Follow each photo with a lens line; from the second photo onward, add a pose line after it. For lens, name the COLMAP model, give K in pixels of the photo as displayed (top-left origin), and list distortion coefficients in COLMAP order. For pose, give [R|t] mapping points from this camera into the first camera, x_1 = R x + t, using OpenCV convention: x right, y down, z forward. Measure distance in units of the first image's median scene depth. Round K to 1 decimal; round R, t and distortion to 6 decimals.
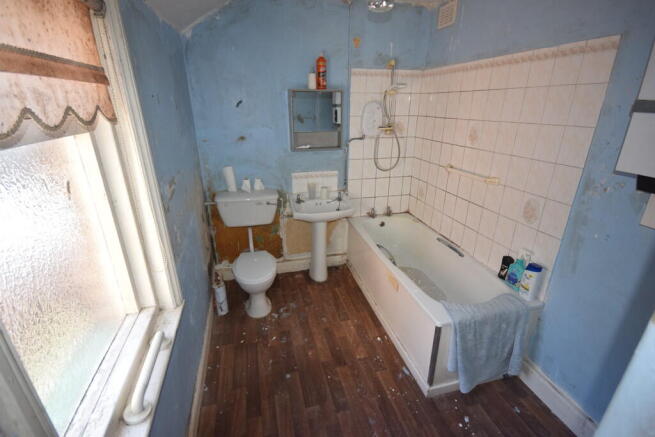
lens RADIAL K [[297.8, 0, 328.3], [0, 297.8, 218.7], [0, 0, 1]] dist [-0.000014, 0.000004]
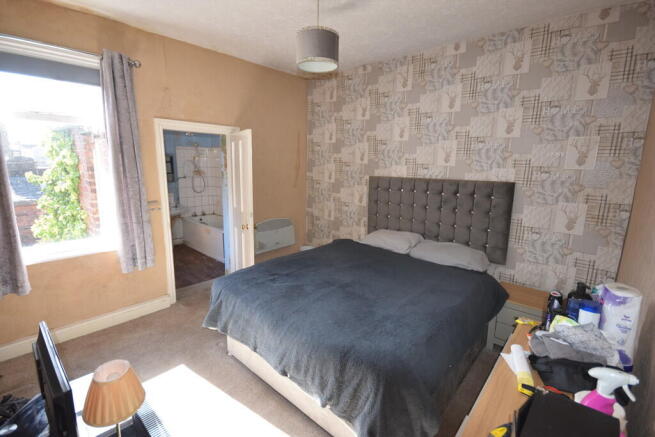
lens RADIAL K [[307.6, 0, 327.8], [0, 307.6, 219.3], [0, 0, 1]] dist [0.001183, -0.000096]
pose [[0.837298, -0.089695, 0.539339, -0.225175], [0.183033, 0.975518, -0.121917, 0.438848], [-0.515200, 0.200798, 0.833216, -1.190689]]
